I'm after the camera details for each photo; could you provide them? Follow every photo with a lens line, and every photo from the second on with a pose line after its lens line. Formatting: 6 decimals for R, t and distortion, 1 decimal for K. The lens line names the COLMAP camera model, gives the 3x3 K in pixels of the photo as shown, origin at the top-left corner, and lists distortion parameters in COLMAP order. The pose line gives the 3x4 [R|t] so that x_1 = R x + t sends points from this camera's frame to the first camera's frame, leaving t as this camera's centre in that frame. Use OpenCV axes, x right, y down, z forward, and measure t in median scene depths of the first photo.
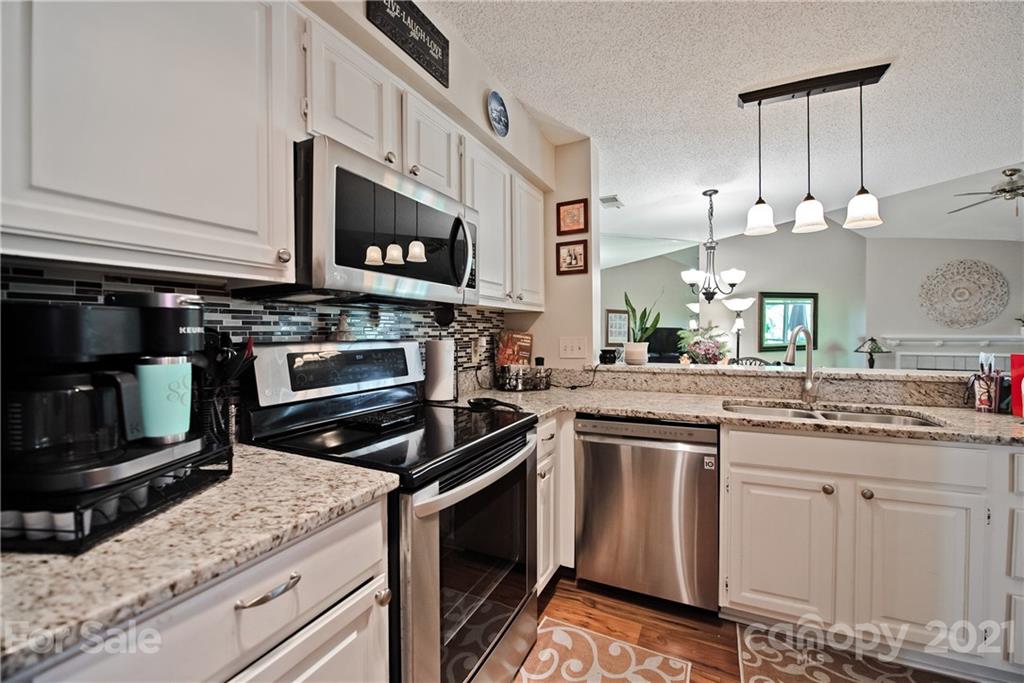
lens RADIAL K [[430.5, 0, 508.1], [0, 430.5, 336.3], [0, 0, 1]] dist [-0.015155, -0.000241]
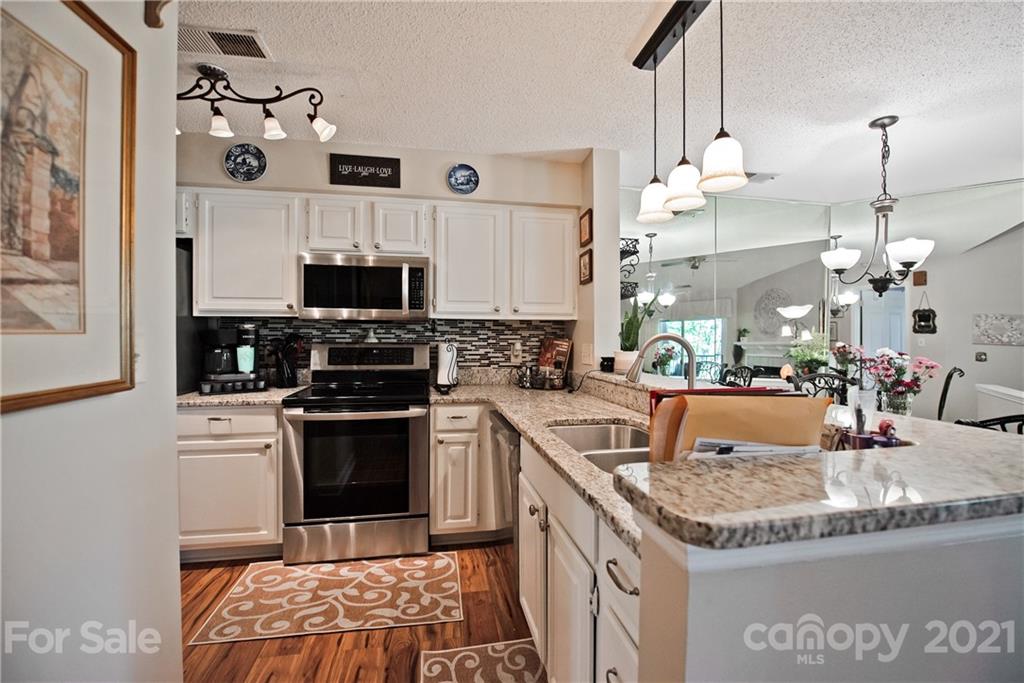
lens RADIAL K [[426.9, 0, 503.1], [0, 426.9, 338.7], [0, 0, 1]] dist [-0.012847, -0.000625]
pose [[0.581156, 0.008129, -0.813752, 0.965575], [-0.013692, 0.999906, 0.000210, -0.008879], [0.813677, 0.011020, 0.581213, 0.264280]]
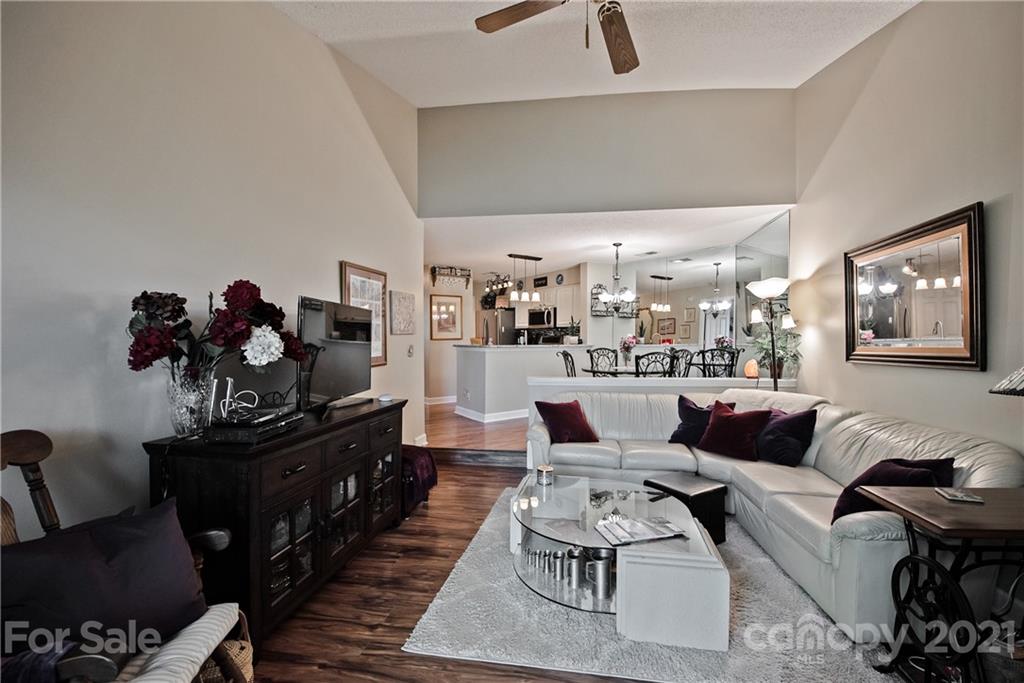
lens RADIAL K [[426.9, 0, 503.1], [0, 426.9, 338.7], [0, 0, 1]] dist [-0.012847, -0.000625]
pose [[-0.520798, 0.000008, -0.853680, 3.057445], [-0.005655, 0.999978, 0.003459, 0.022965], [0.853661, 0.006628, -0.520787, 2.205295]]
